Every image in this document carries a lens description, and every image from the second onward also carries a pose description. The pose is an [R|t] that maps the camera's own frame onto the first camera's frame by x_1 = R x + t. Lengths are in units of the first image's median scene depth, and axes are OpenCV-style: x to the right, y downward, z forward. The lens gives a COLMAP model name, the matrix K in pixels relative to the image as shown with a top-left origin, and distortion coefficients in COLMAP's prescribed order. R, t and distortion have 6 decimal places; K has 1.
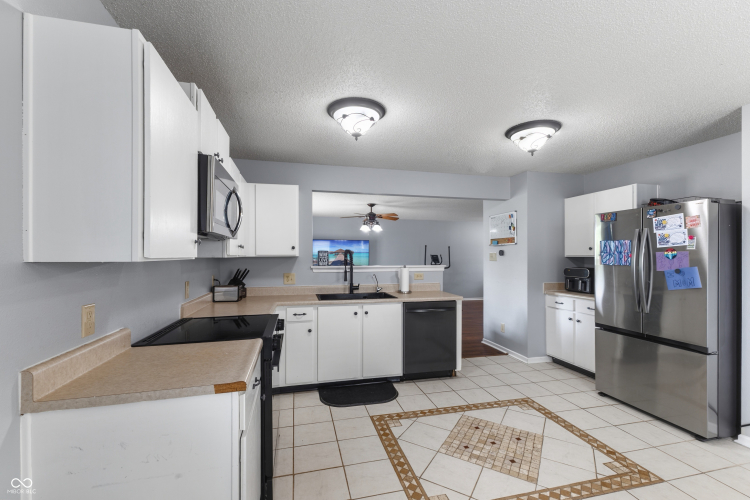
lens RADIAL K [[325.5, 0, 374.3], [0, 325.5, 254.7], [0, 0, 1]] dist [0.017253, -0.005053]
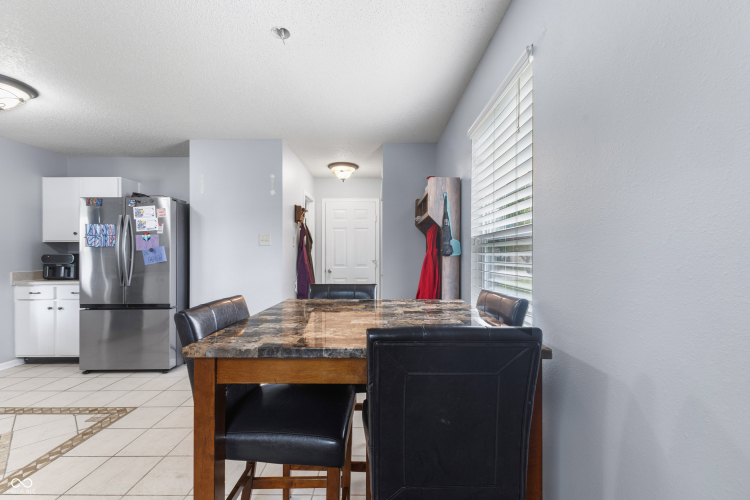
lens RADIAL K [[325.5, 0, 377.7], [0, 325.5, 252.6], [0, 0, 1]] dist [0.017253, -0.005053]
pose [[0.245454, 0.003917, 0.969400, -0.106162], [0.001071, 0.999990, -0.004312, 0.063375], [-0.969408, 0.002096, 0.245447, -0.173511]]
